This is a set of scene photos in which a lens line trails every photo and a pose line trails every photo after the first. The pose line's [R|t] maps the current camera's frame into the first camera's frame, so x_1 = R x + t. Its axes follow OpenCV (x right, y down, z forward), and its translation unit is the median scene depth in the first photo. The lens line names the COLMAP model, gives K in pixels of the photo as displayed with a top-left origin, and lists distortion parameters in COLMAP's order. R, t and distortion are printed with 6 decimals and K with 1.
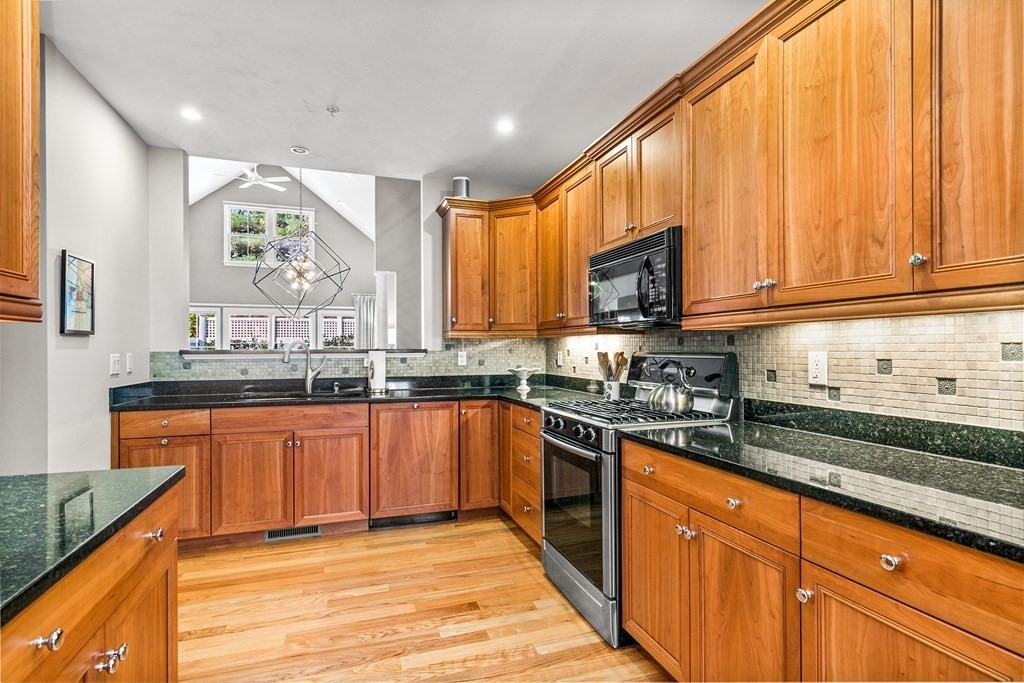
lens RADIAL K [[510.4, 0, 515.8], [0, 510.4, 346.5], [0, 0, 1]] dist [-0.002237, 0.001082]
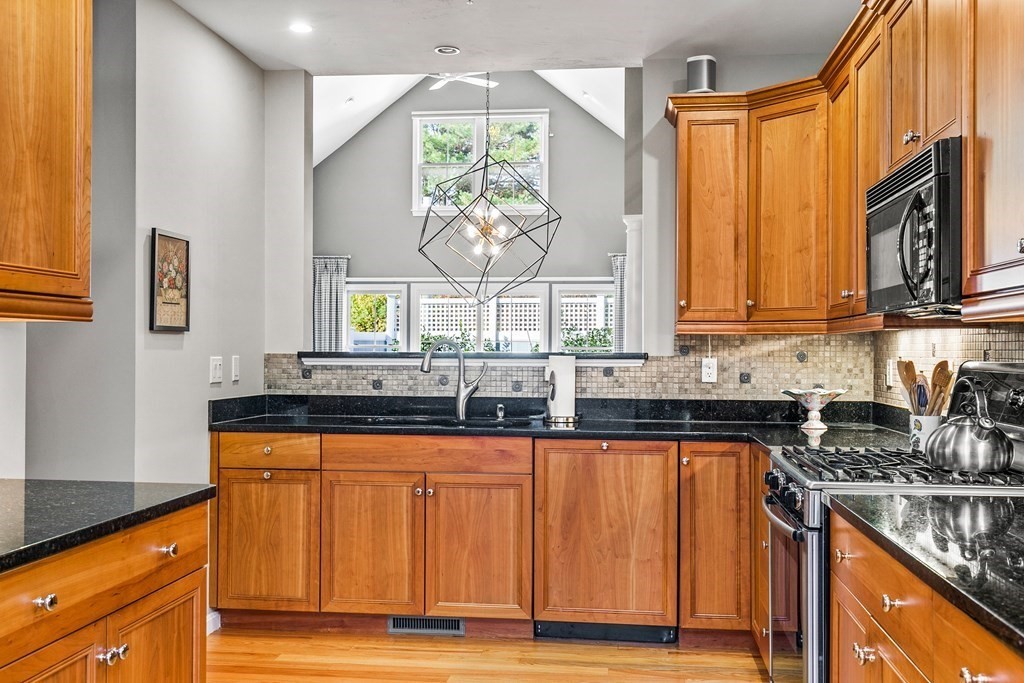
lens RADIAL K [[1010.3, 0, 510.5], [0, 1010.3, 341.4], [0, 0, 1]] dist [0.002545, 0.000000]
pose [[0.895039, 0.002754, -0.445980, 0.240997], [-0.005666, 0.999970, -0.005197, -0.001772], [0.445953, 0.007178, 0.895028, -0.134624]]
